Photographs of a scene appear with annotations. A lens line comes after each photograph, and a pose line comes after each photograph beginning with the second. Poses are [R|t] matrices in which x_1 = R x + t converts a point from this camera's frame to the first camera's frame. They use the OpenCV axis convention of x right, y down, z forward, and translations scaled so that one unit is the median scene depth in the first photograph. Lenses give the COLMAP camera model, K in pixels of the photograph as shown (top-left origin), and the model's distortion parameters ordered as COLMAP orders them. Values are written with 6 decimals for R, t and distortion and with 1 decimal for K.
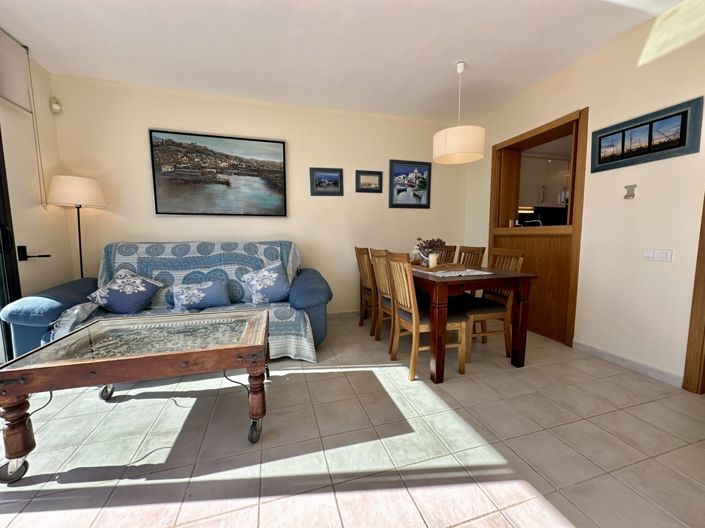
lens RADIAL K [[280.2, 0, 352.8], [0, 280.2, 265.0], [0, 0, 1]] dist [-0.001588, 0.000170]
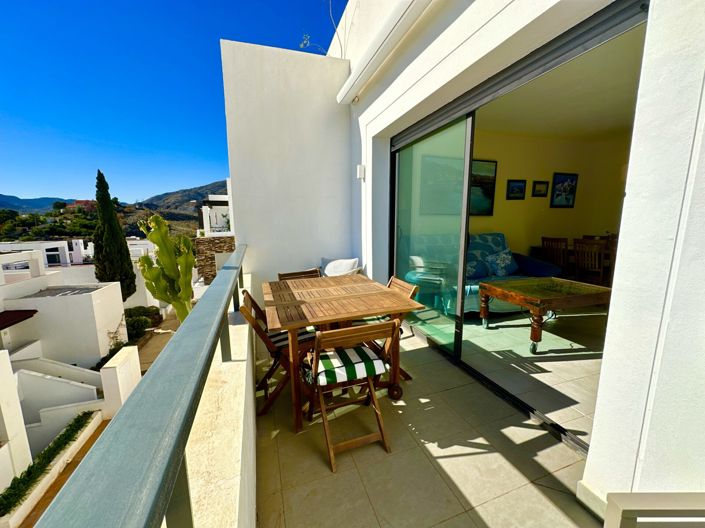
lens RADIAL K [[280.2, 0, 352.8], [0, 280.2, 265.0], [0, 0, 1]] dist [-0.001588, 0.000170]
pose [[0.999231, -0.007703, 0.038444, -1.077524], [0.005827, 0.998798, 0.048678, 0.001851], [-0.038772, -0.048417, 0.998074, -0.409340]]
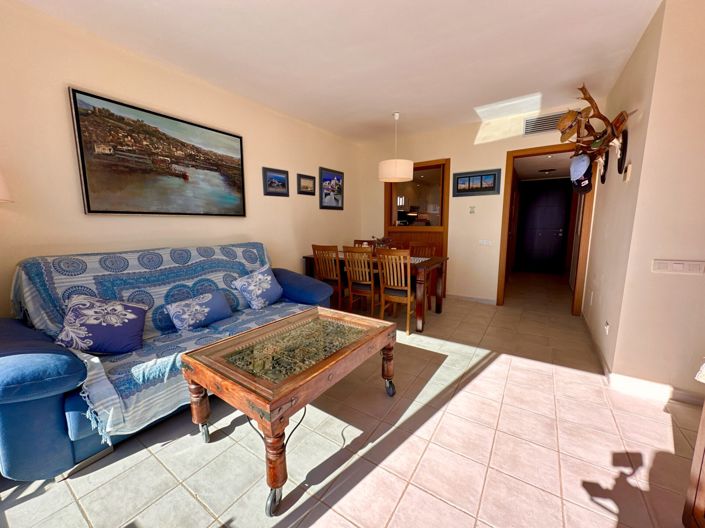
lens RADIAL K [[280.2, 0, 352.8], [0, 280.2, 265.0], [0, 0, 1]] dist [-0.001588, 0.000170]
pose [[0.767207, -0.094668, 0.634375, -0.629855], [0.070239, 0.995500, 0.063613, -0.047790], [-0.637542, -0.004247, 0.770404, 0.035776]]
